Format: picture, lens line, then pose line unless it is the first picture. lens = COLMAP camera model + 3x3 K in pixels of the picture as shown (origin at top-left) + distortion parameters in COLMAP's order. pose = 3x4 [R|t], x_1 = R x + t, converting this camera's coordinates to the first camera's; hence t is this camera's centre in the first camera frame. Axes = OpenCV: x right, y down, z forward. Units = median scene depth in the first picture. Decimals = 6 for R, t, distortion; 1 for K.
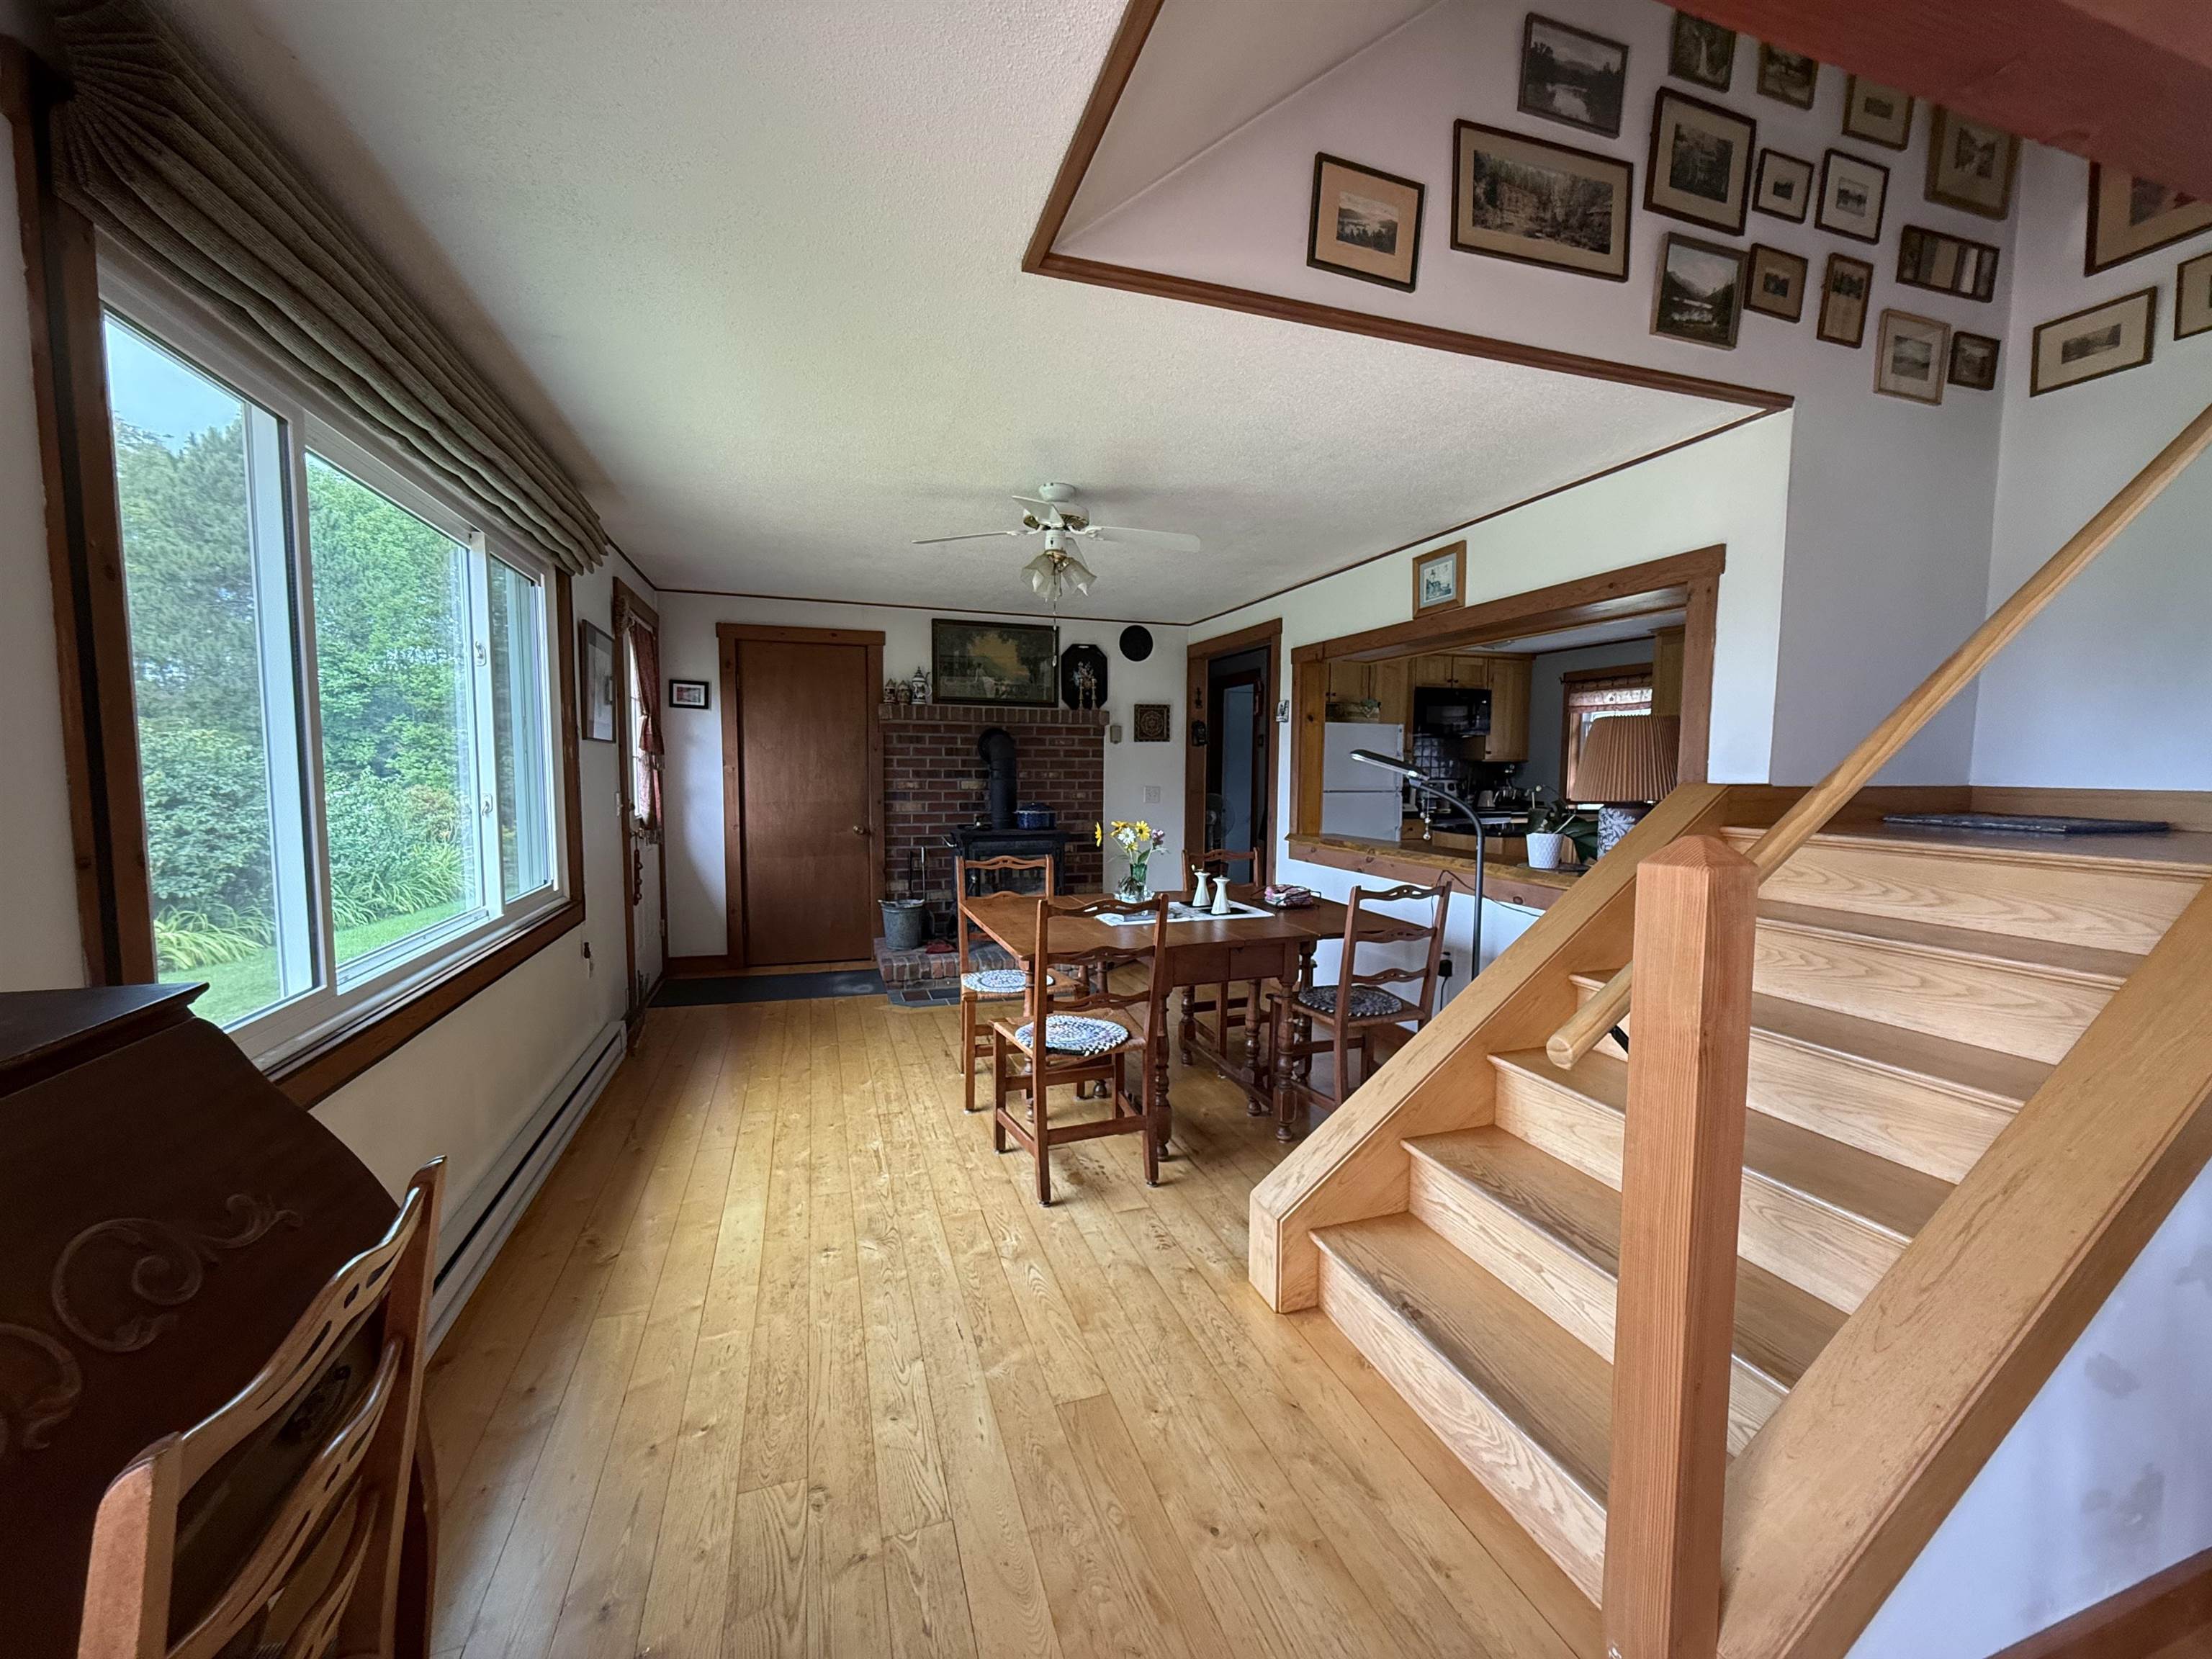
lens RADIAL K [[883.1, 0, 1113.0], [0, 883.1, 832.1], [0, 0, 1]] dist [-0.000148, 0.000373]
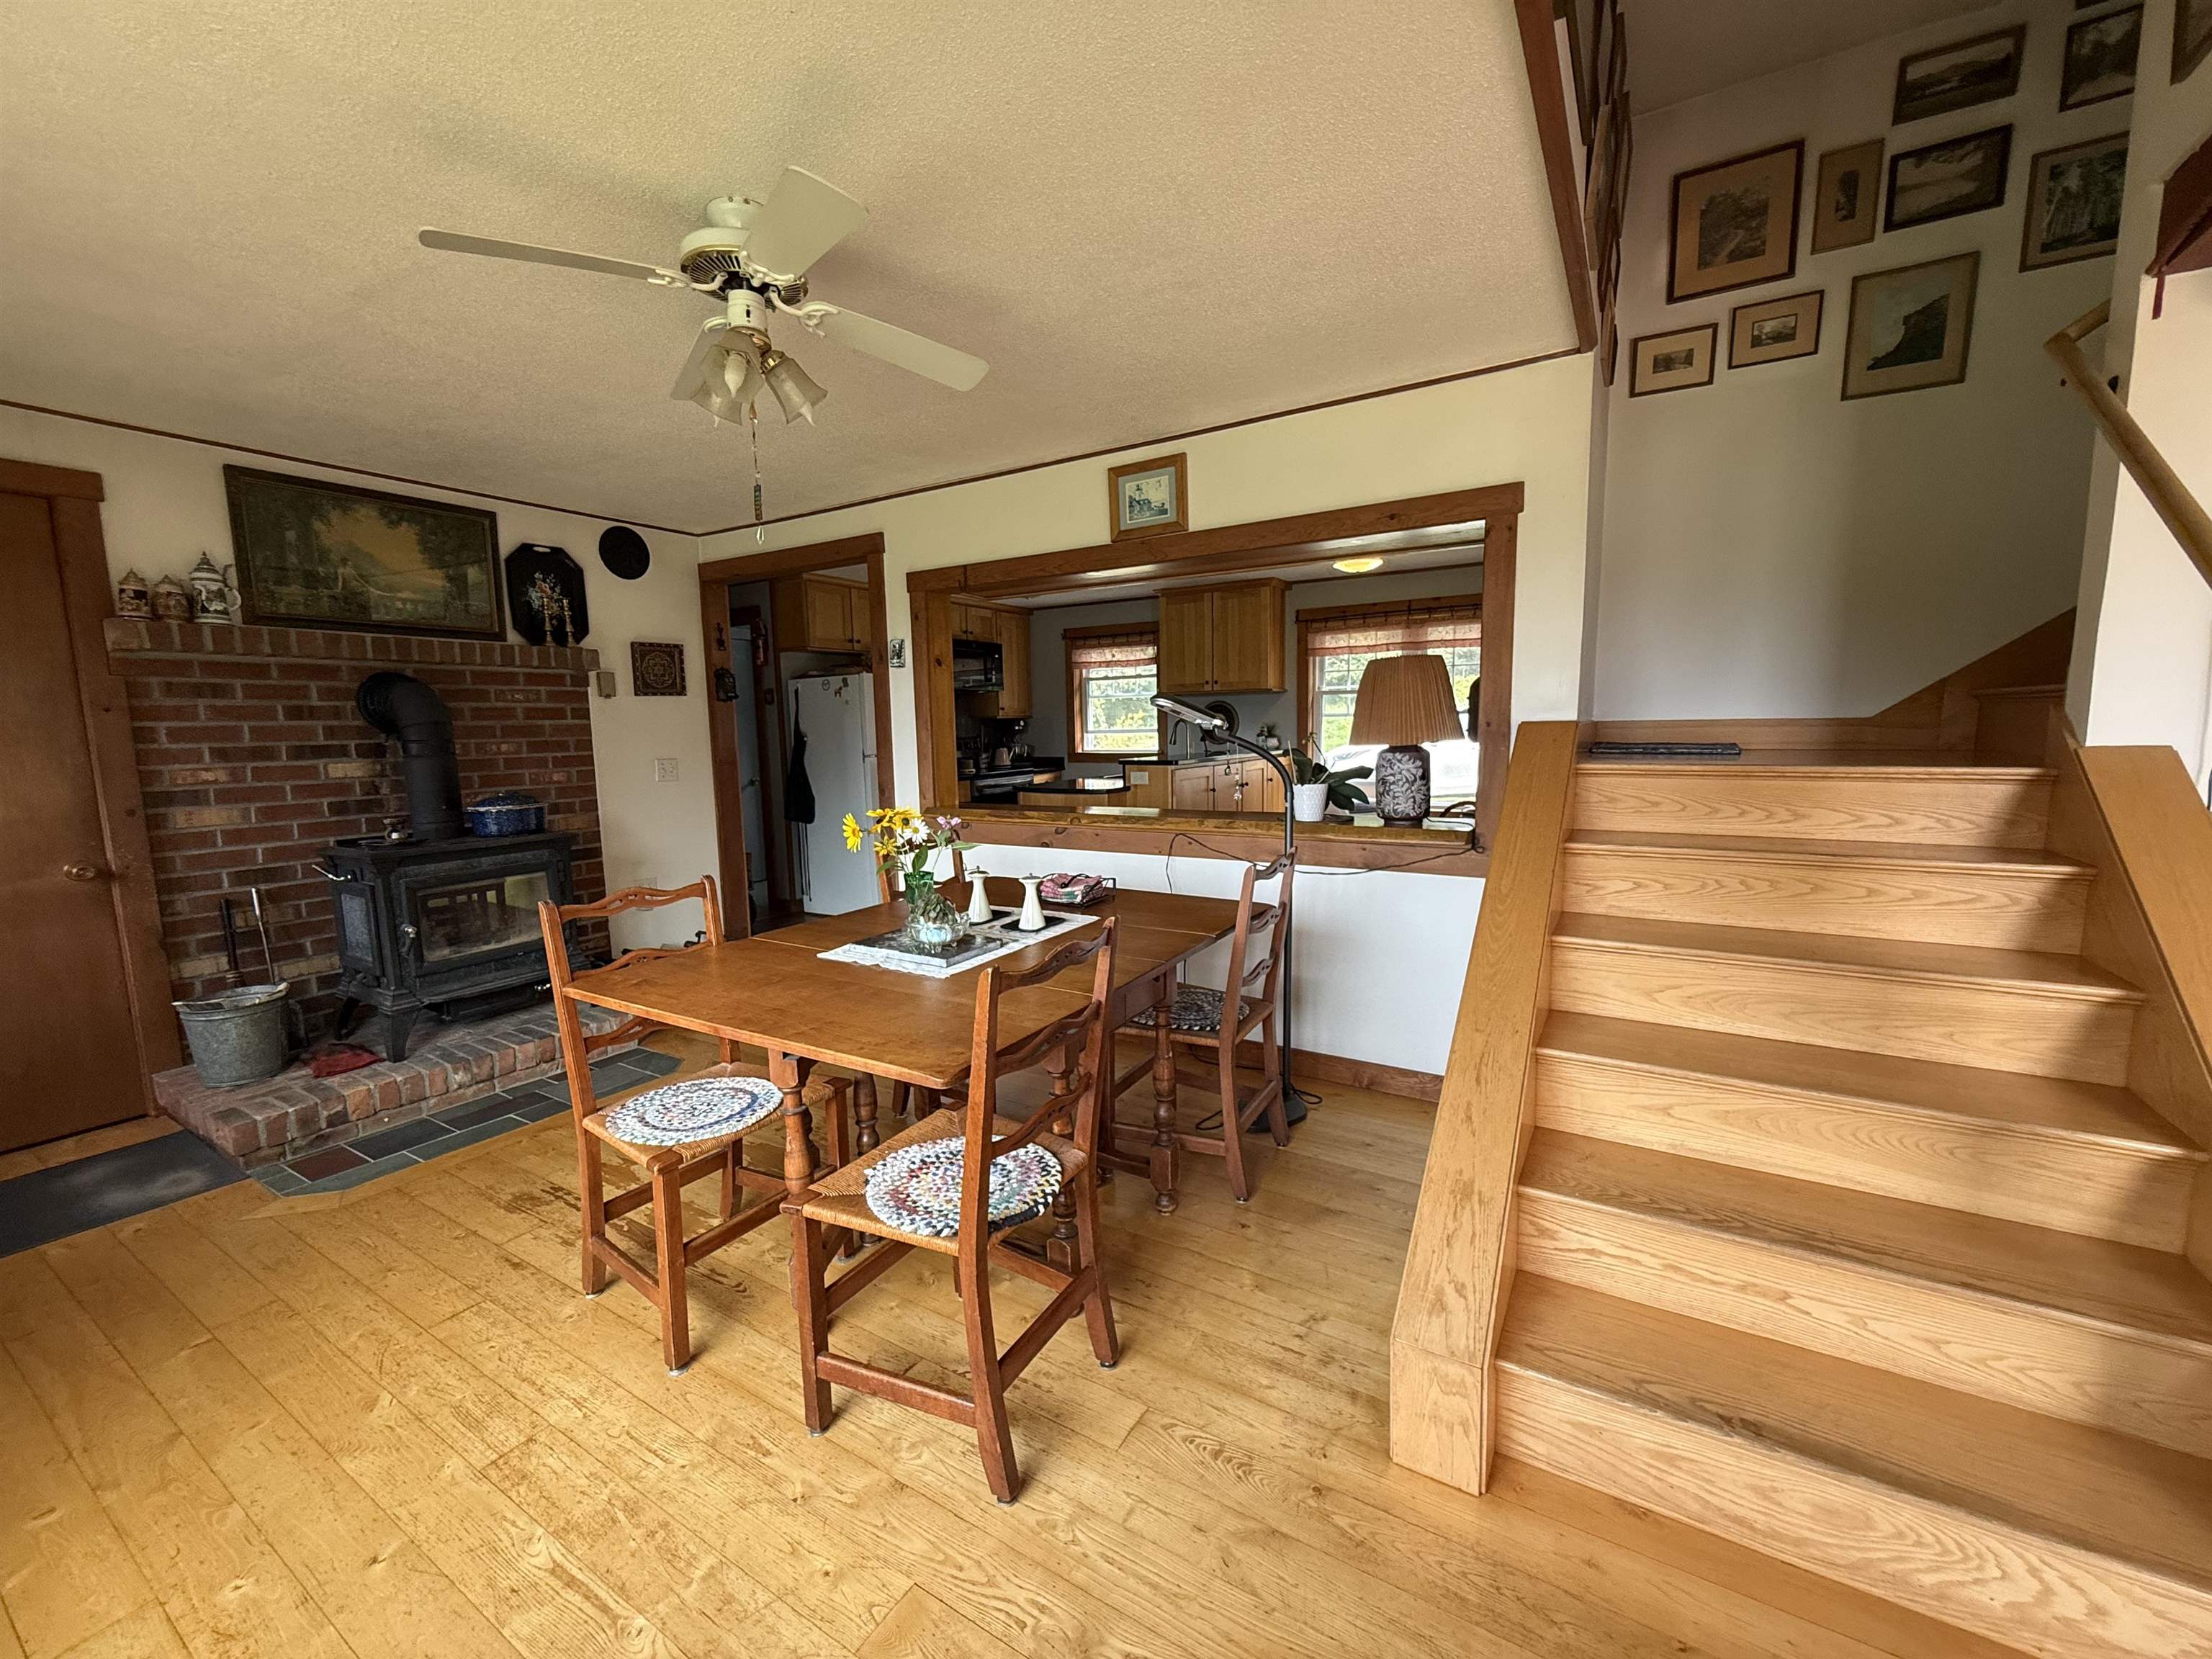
lens RADIAL K [[883.1, 0, 1113.0], [0, 883.1, 832.1], [0, 0, 1]] dist [-0.000148, 0.000373]
pose [[0.765063, -0.099385, 0.636239, -0.153129], [0.074038, 0.995042, 0.066403, -0.014435], [-0.639684, -0.003697, 0.768629, 0.236797]]
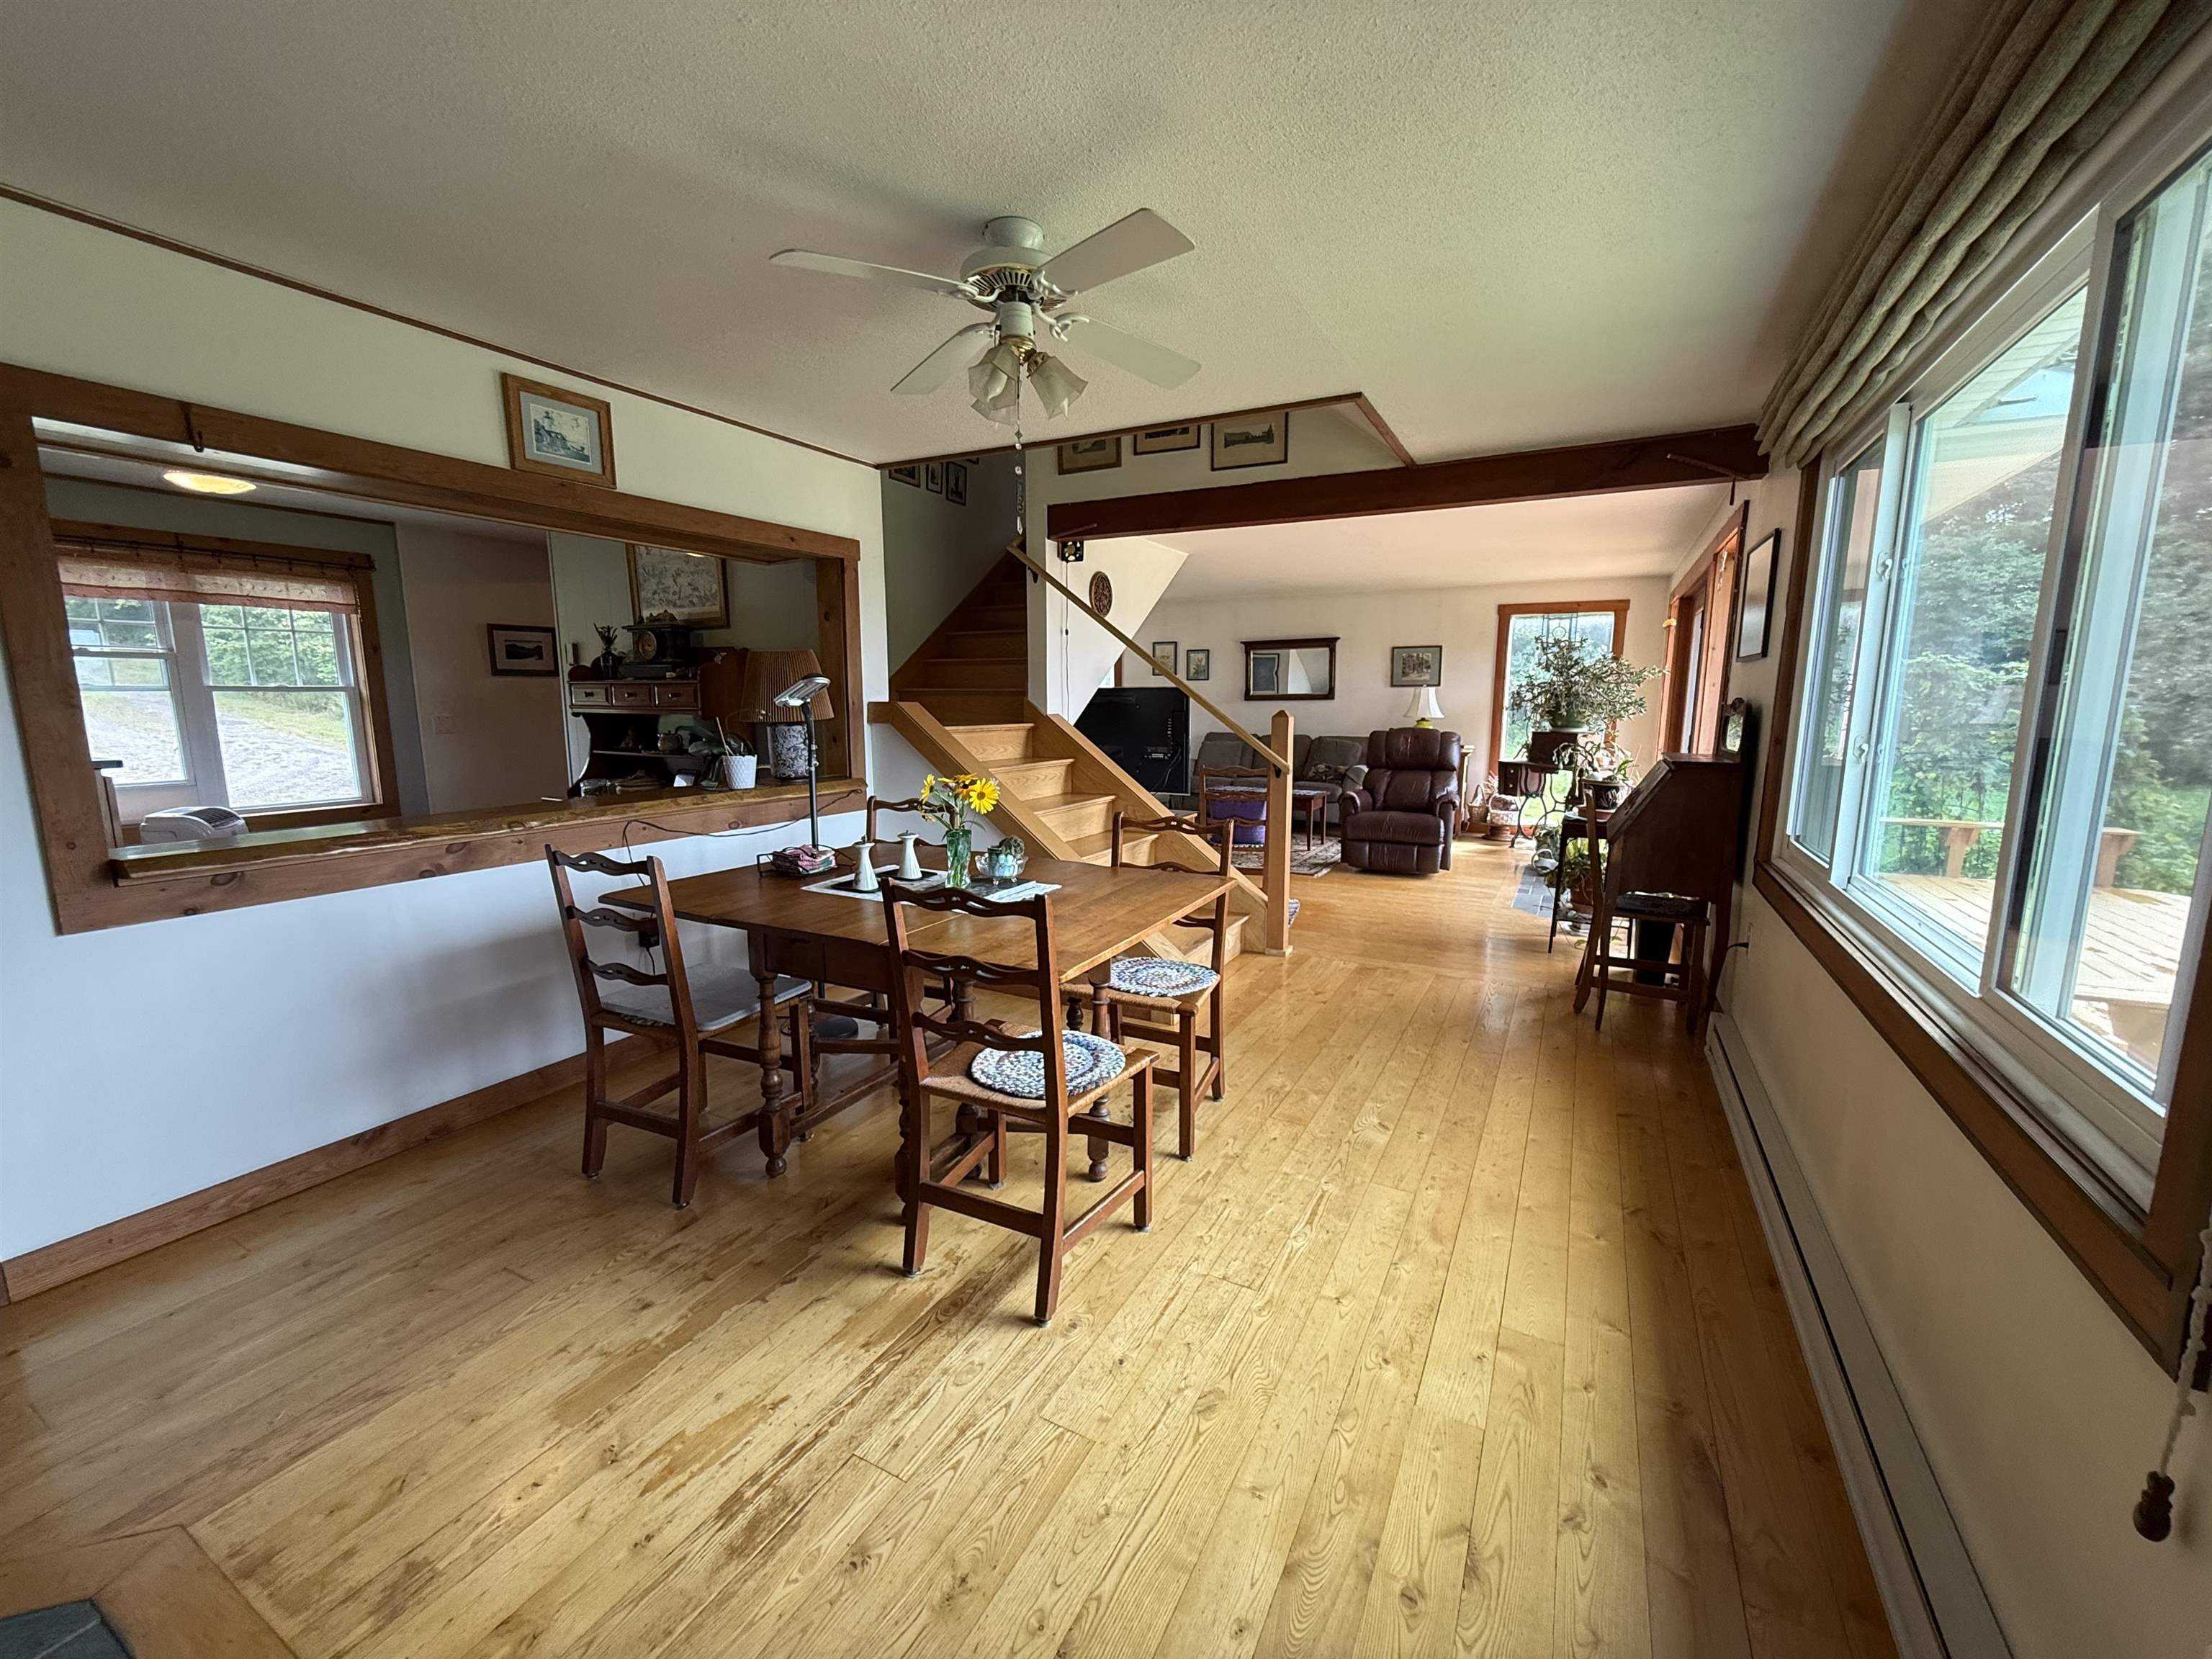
lens RADIAL K [[883.1, 0, 1113.0], [0, 883.1, 832.1], [0, 0, 1]] dist [-0.000148, 0.000373]
pose [[-0.681907, -0.120700, 0.721411, -0.330872], [0.050174, 0.976249, 0.210764, -0.061978], [-0.729716, 0.179917, -0.659655, 0.789659]]
